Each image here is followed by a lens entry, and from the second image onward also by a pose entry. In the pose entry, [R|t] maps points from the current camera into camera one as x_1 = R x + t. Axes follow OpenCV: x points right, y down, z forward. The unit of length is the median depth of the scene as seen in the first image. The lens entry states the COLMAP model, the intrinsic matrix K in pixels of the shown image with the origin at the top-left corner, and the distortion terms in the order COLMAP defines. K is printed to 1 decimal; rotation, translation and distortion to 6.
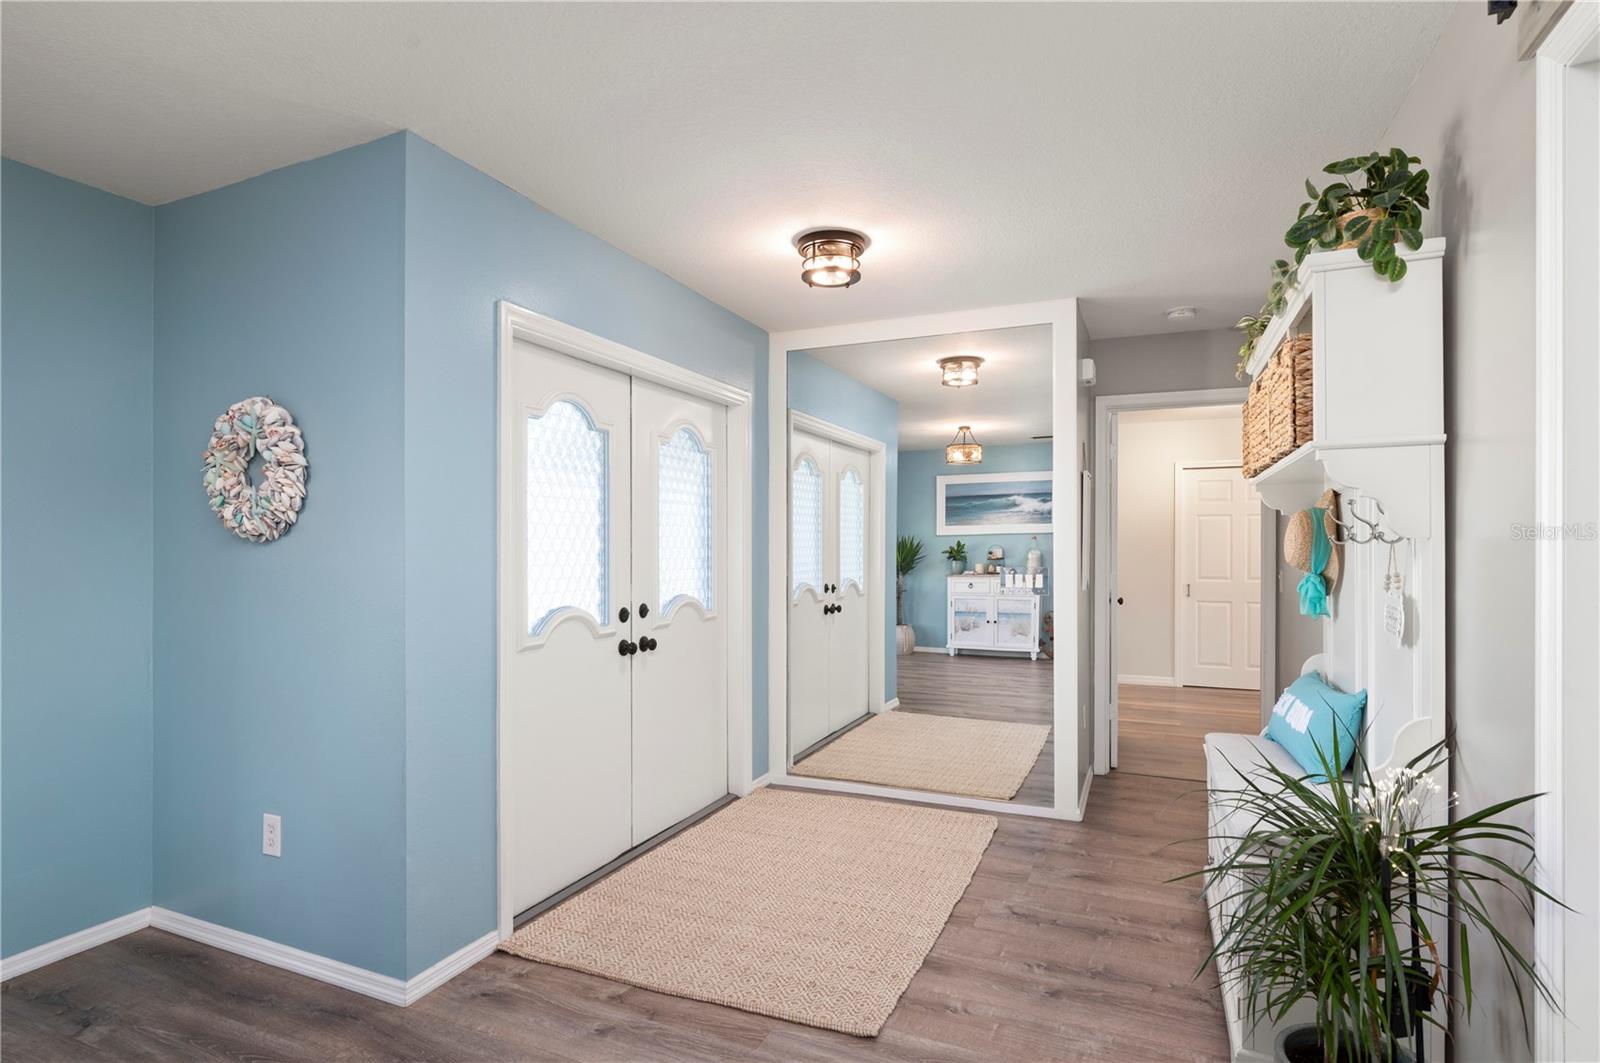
lens RADIAL K [[833.8, 0, 799.6], [0, 833.8, 543.2], [0, 0, 1]] dist [0.001771, 0.000135]
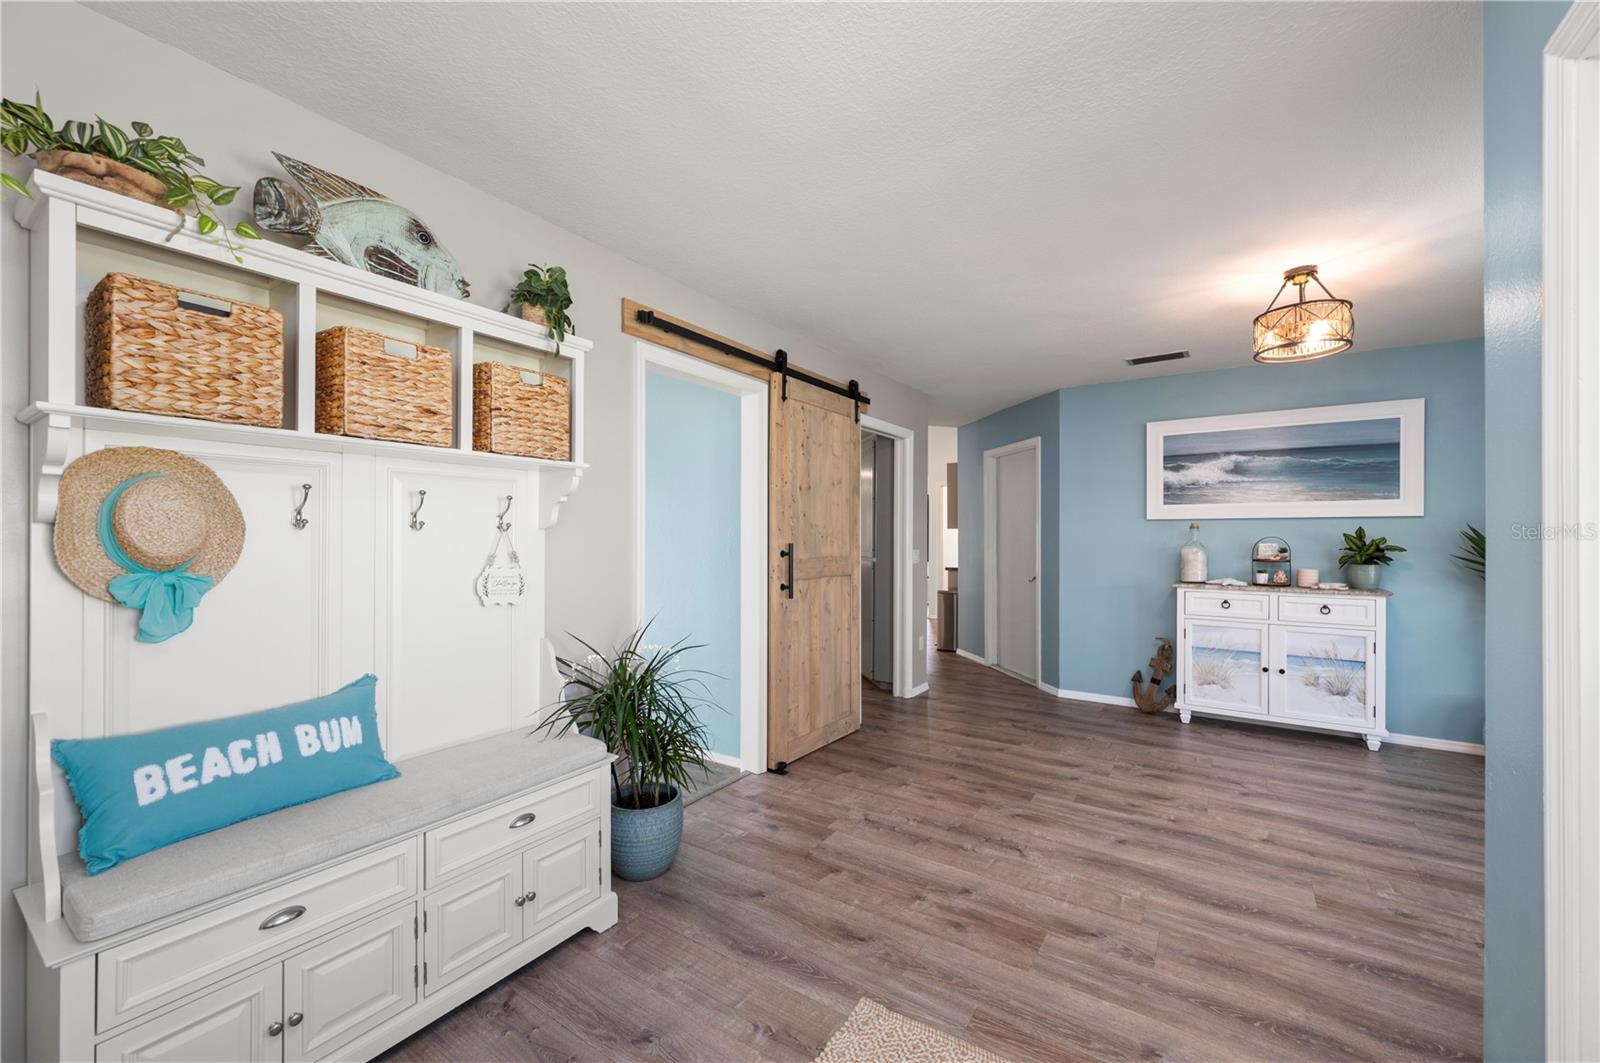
lens RADIAL K [[632.6, 0, 806.2], [0, 632.6, 536.7], [0, 0, 1]] dist [-0.002589, 0.000228]
pose [[-0.983491, -0.001510, 0.180952, 0.013092], [-0.002313, 0.999988, -0.004227, 0.009478], [-0.180943, -0.004575, -0.983483, 1.356645]]
